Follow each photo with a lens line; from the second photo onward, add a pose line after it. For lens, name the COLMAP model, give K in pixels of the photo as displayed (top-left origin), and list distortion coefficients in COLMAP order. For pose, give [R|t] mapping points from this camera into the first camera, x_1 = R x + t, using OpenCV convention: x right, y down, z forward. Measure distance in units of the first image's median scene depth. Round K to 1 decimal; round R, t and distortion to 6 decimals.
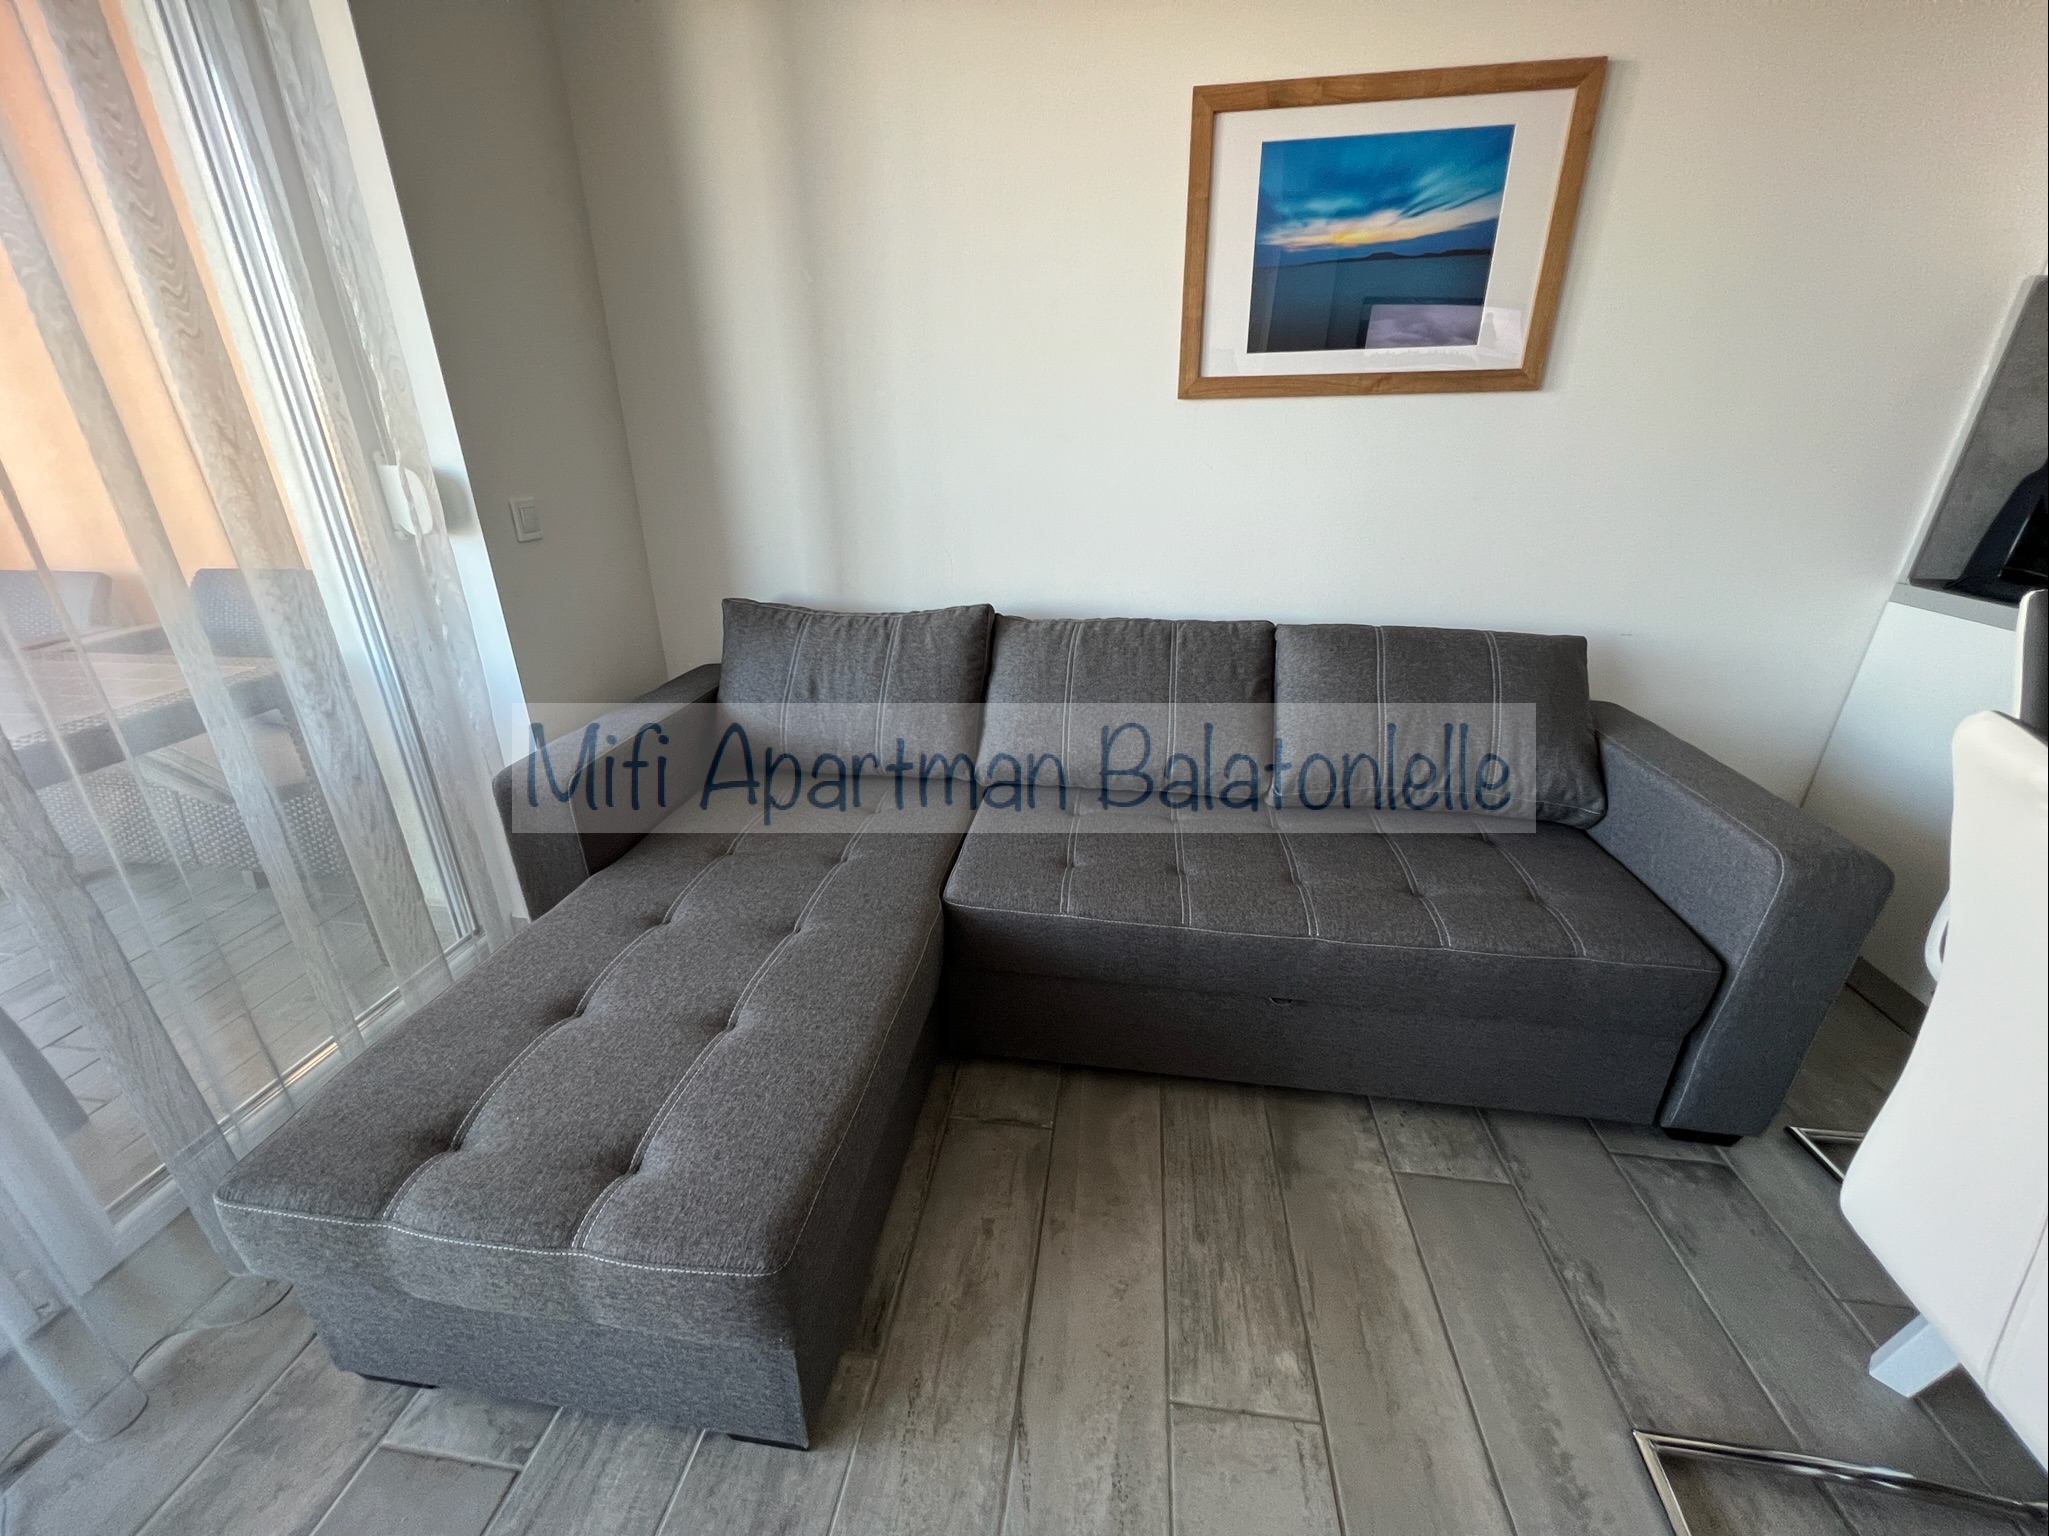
lens RADIAL K [[831.3, 0, 1024.5], [0, 831.3, 768.0], [0, 0, 1]] dist [-0.001491, 0.012486]
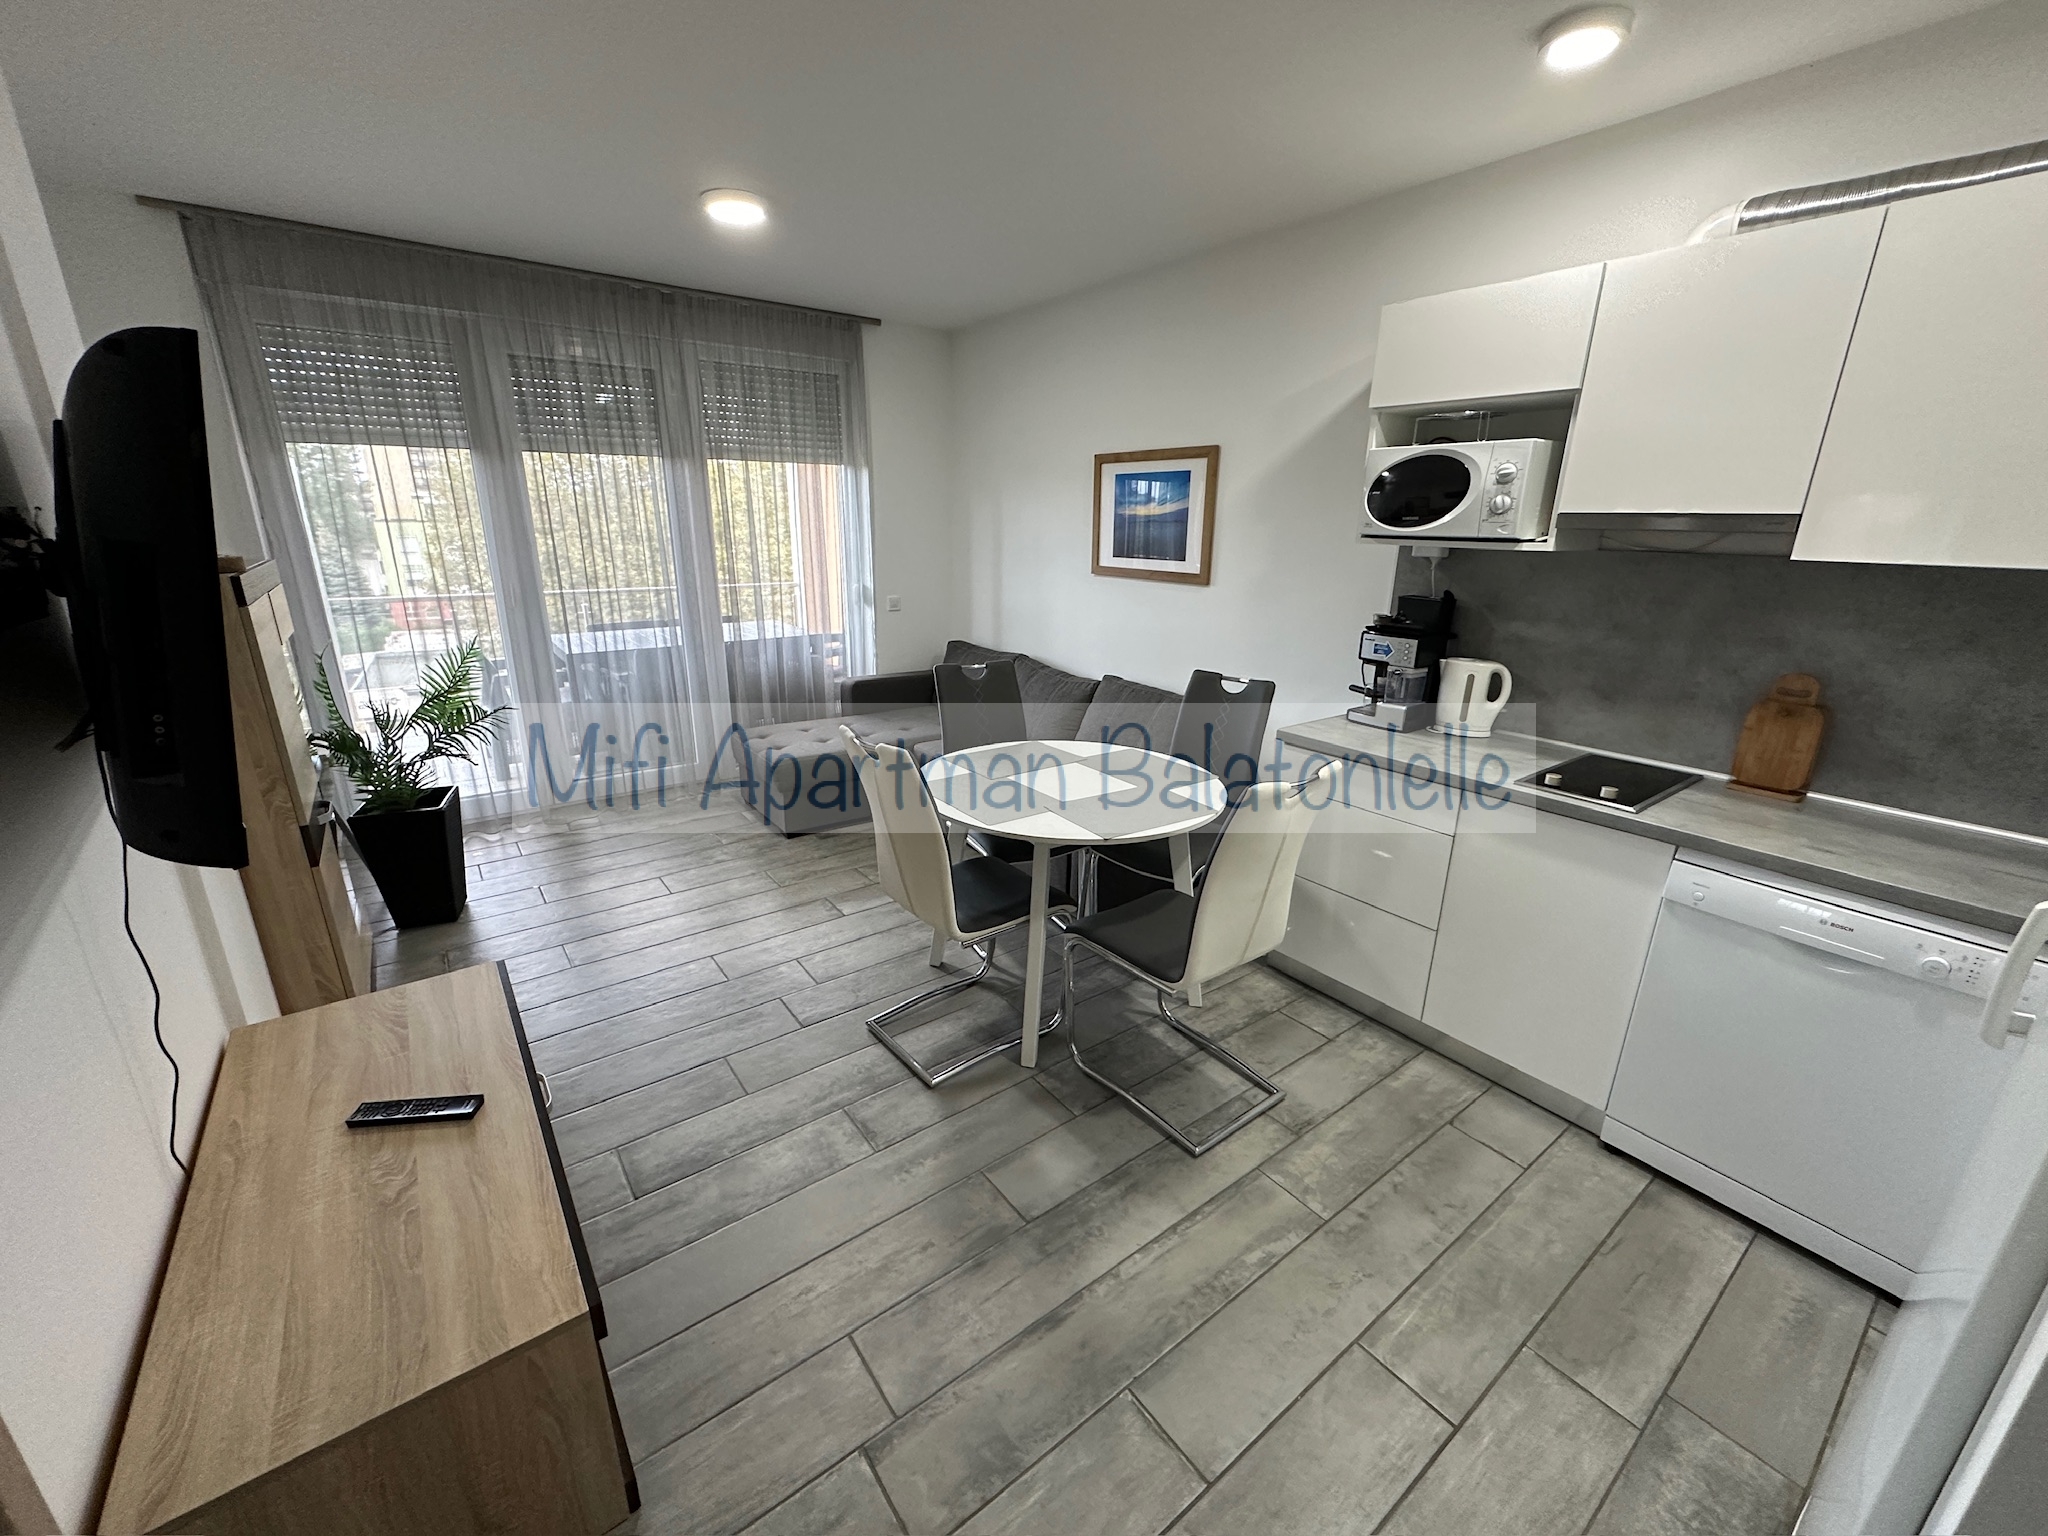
lens RADIAL K [[816.3, 0, 1024.0], [0, 816.3, 768.0], [0, 0, 1]] dist [-0.001582, 0.000244]
pose [[0.693376, 0.227525, -0.683713, 1.860435], [-0.293195, 0.955828, 0.020739, 0.062510], [0.658230, 0.186081, 0.729457, -0.683009]]
